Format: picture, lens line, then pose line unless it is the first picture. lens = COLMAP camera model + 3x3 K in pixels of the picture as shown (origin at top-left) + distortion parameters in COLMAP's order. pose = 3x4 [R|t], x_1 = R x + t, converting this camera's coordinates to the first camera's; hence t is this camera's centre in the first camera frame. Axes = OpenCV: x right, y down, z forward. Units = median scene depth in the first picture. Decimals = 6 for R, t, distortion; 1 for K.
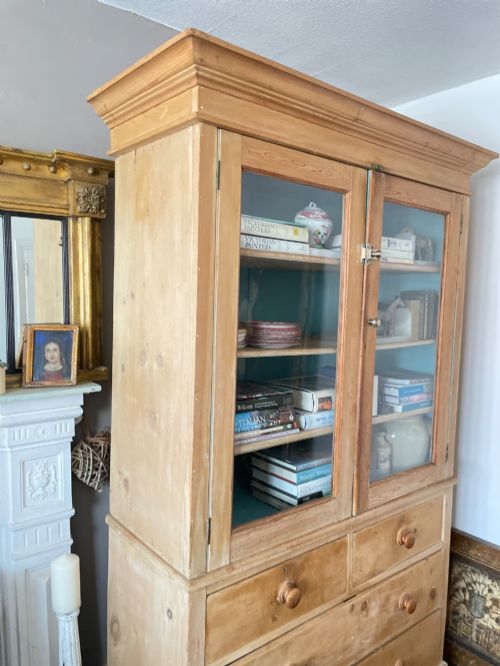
lens RADIAL K [[506.2, 0, 255.5], [0, 506.2, 326.5], [0, 0, 1]] dist [0.092192, -0.126038]
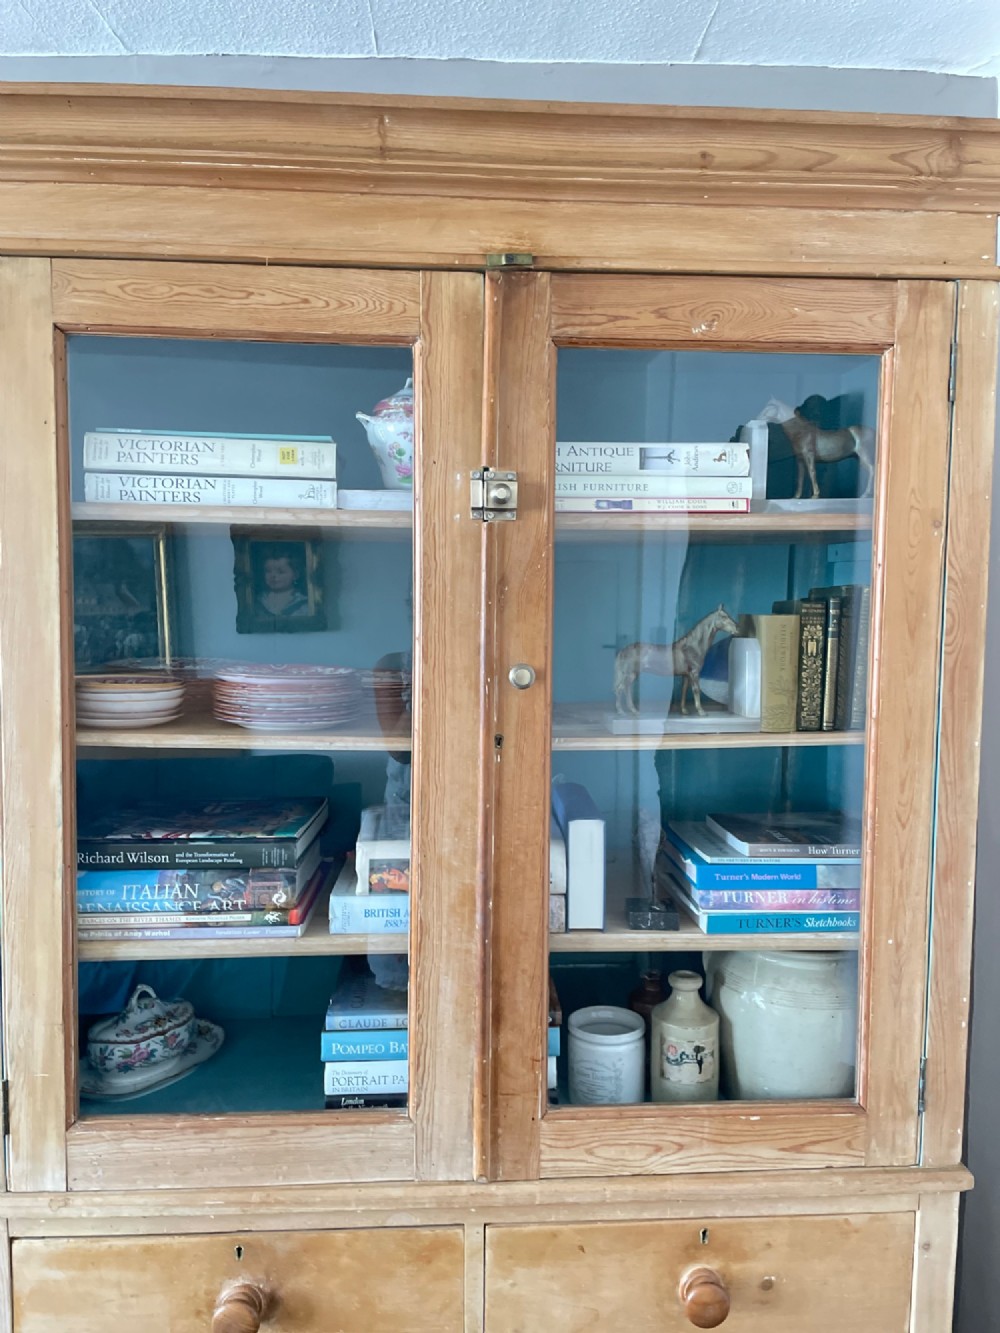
lens RADIAL K [[1013.2, 0, 510.8], [0, 1013.2, 652.4], [0, 0, 1]] dist [0.092192, -0.126038]
pose [[0.810530, 0.015344, -0.585496, 0.688291], [-0.023215, 0.999713, -0.005937, -0.021445], [0.585237, 0.018404, 0.810653, 0.405806]]
